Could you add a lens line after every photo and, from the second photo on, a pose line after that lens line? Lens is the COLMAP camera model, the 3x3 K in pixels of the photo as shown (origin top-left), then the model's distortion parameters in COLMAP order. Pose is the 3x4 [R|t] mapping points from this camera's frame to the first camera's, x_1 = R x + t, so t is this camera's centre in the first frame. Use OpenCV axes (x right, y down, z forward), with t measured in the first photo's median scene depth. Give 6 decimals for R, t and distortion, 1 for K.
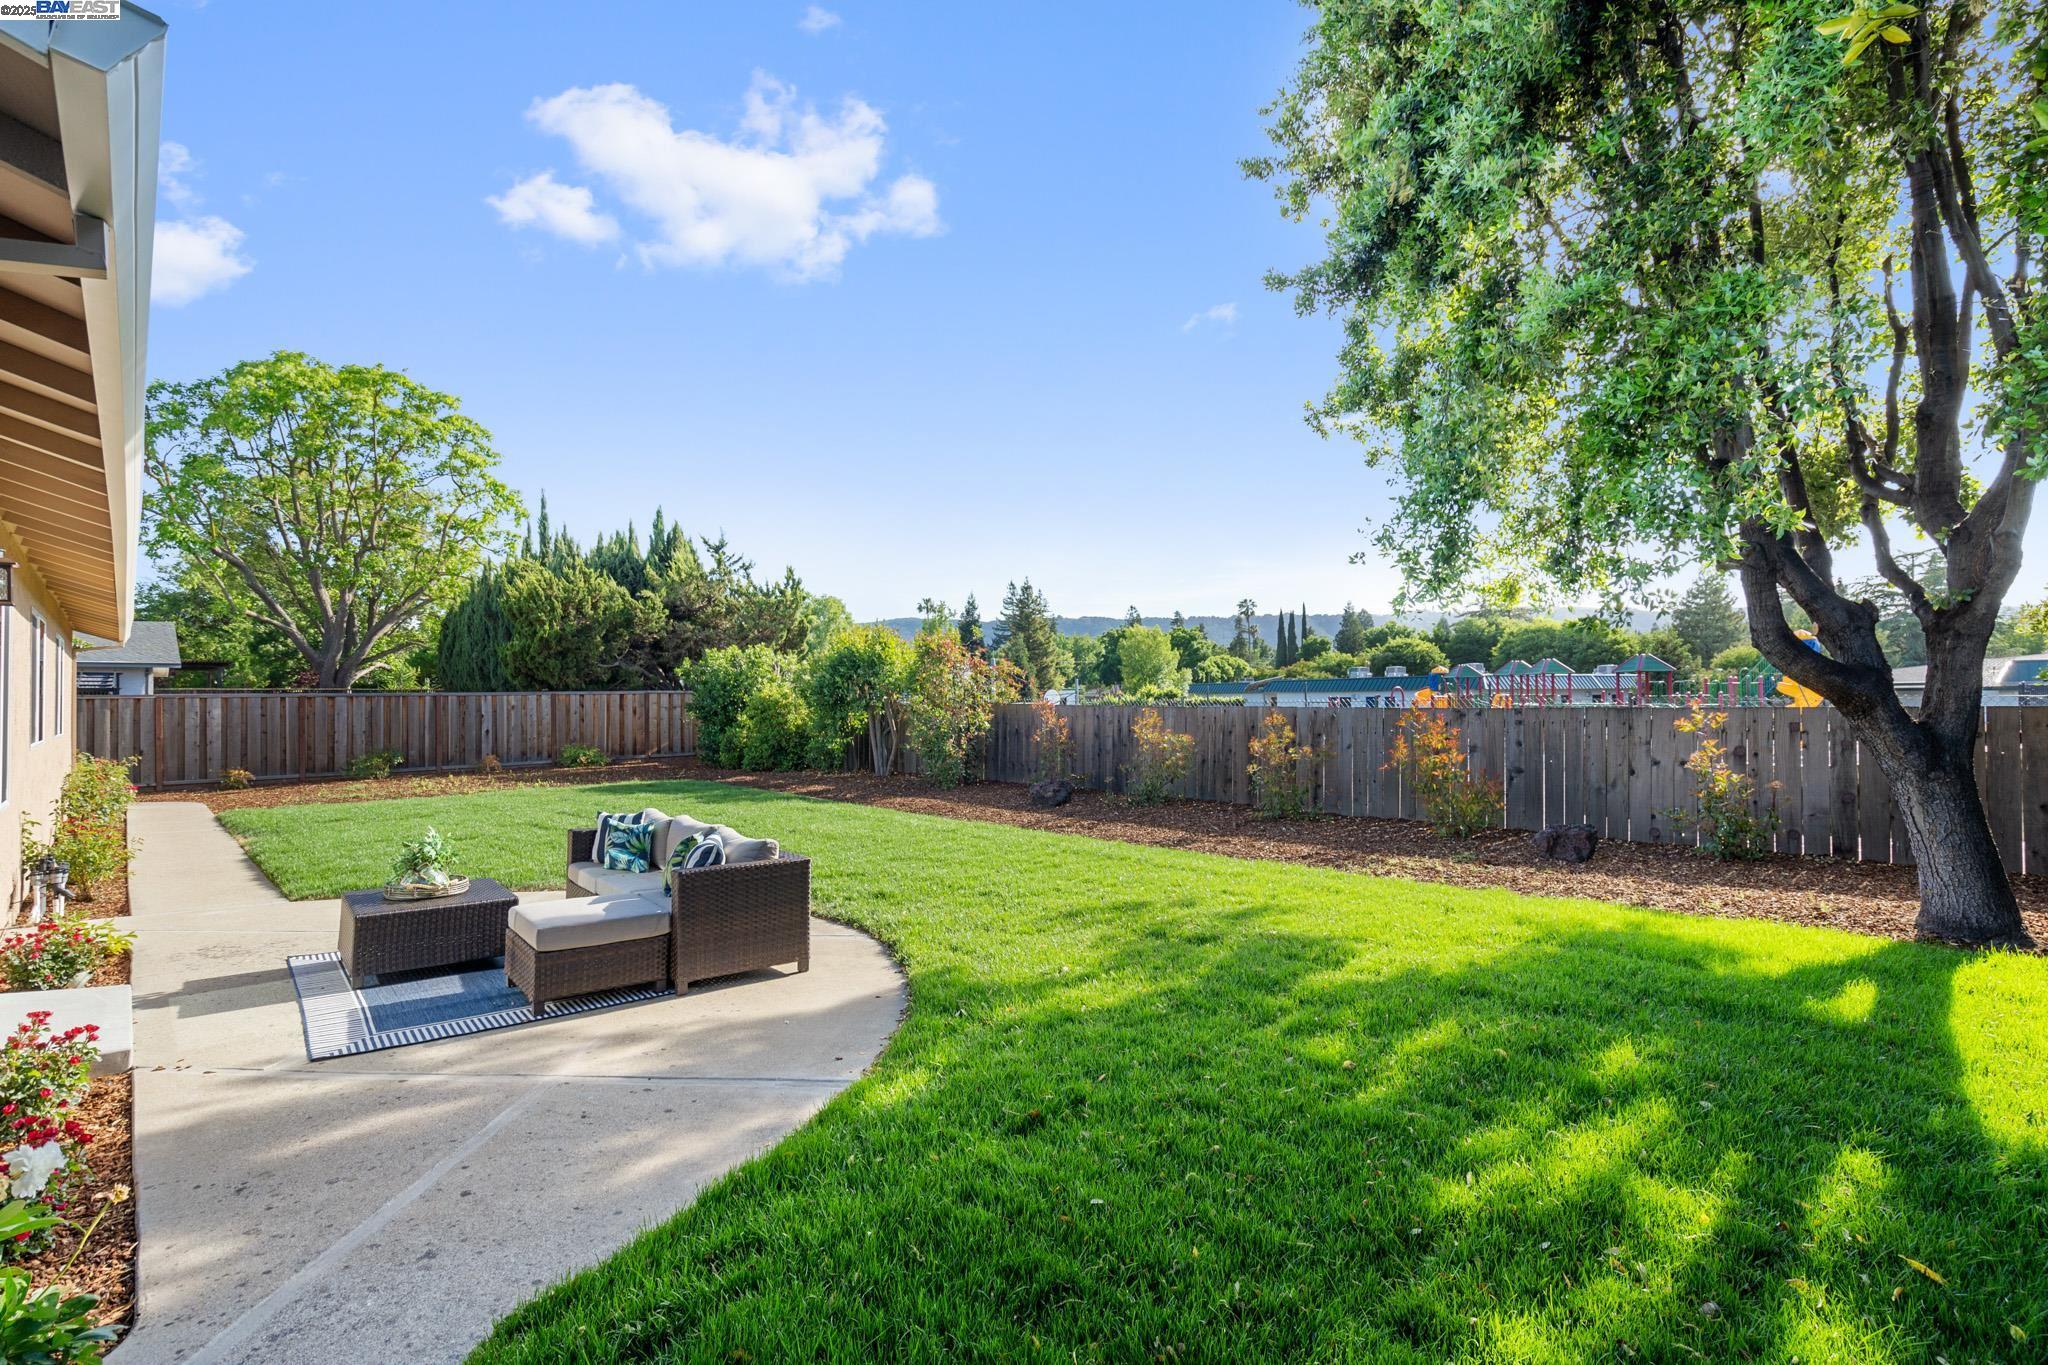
lens RADIAL K [[938.0, 0, 1023.5], [0, 938.0, 688.9], [0, 0, 1]] dist [-0.003701, 0.002061]
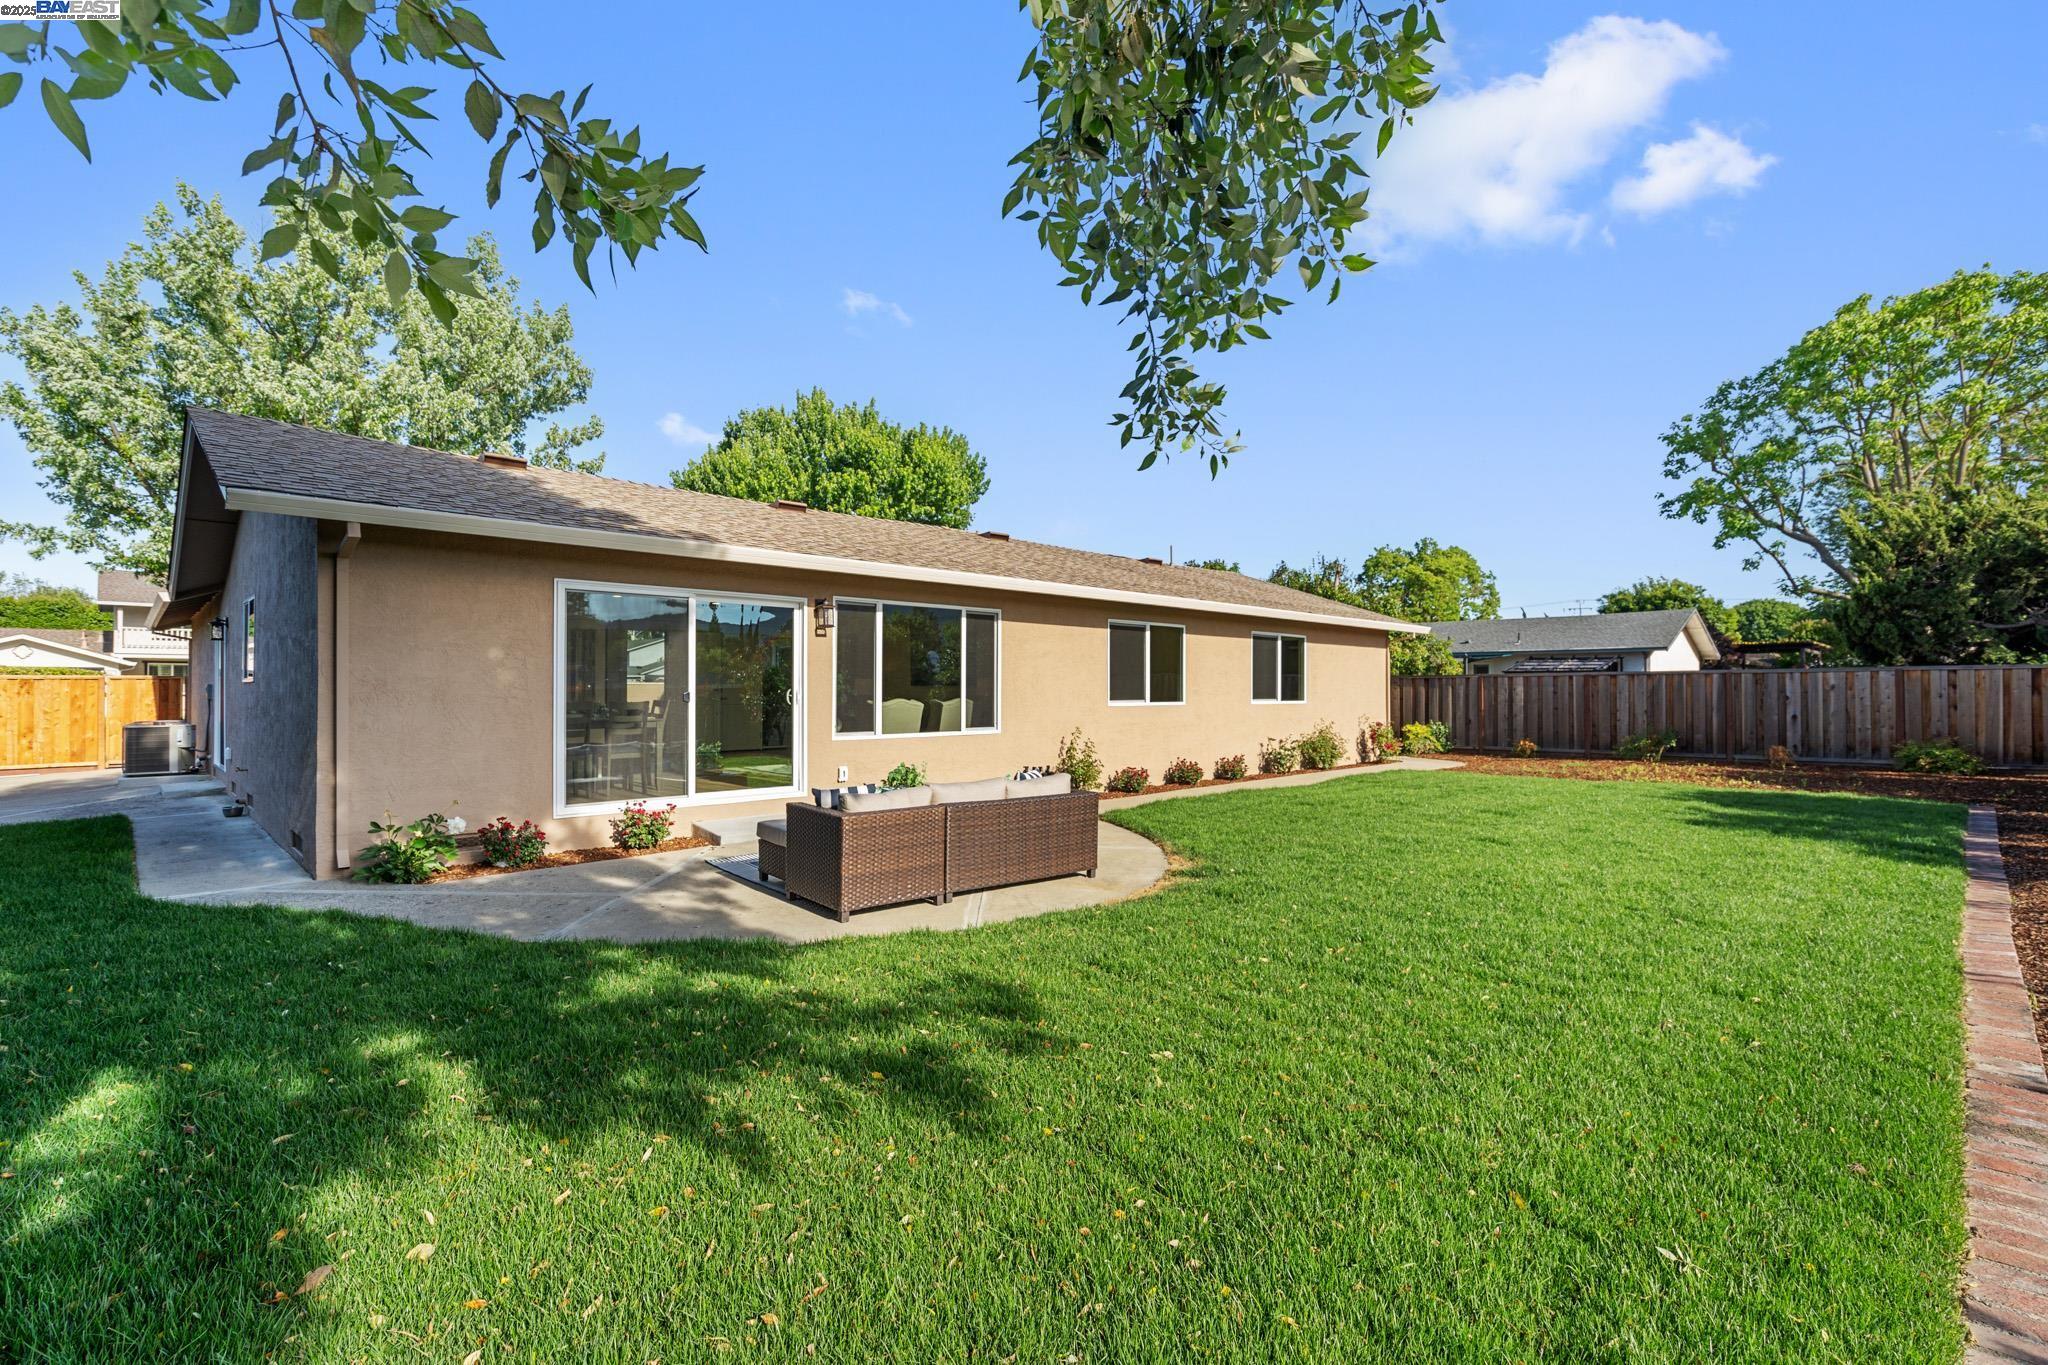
lens RADIAL K [[938.0, 0, 1025.0], [0, 938.0, 678.1], [0, 0, 1]] dist [-0.003701, 0.002061]
pose [[0.036799, -0.002389, -0.999320, 0.237460], [0.010172, 0.999946, -0.002016, 0.006948], [0.999271, -0.010090, 0.036822, 0.327252]]
